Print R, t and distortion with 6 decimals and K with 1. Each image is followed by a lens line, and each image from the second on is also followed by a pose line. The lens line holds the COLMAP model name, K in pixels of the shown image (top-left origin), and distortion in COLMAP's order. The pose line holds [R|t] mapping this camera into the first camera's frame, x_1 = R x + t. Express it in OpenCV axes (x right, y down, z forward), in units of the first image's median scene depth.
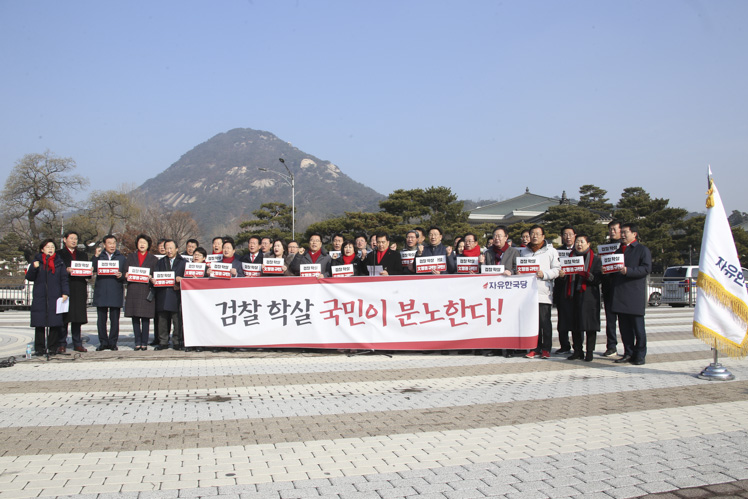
lens RADIAL K [[594.9, 0, 382.6], [0, 594.9, 275.8], [0, 0, 1]] dist [-0.084702, 0.041231]
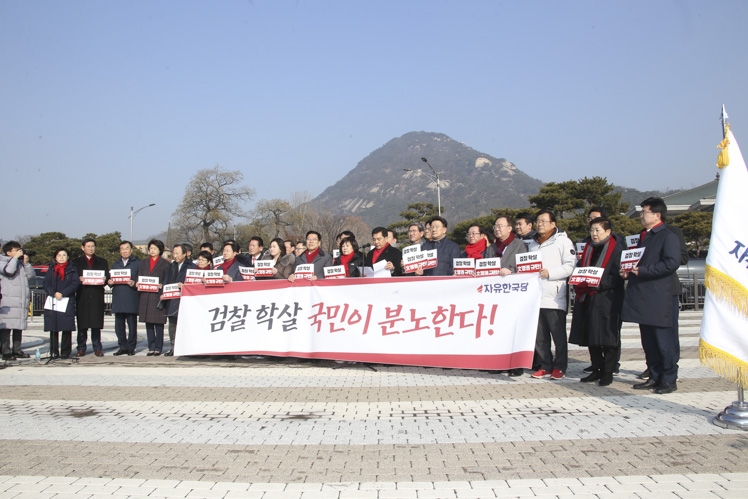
lens RADIAL K [[594.9, 0, 379.8], [0, 594.9, 295.2], [0, 0, 1]] dist [-0.084702, 0.041231]
pose [[0.951932, -0.006178, -0.306249, 0.271670], [0.015784, 0.999458, 0.028898, 0.001712], [0.305904, -0.032343, 0.951513, 0.171059]]
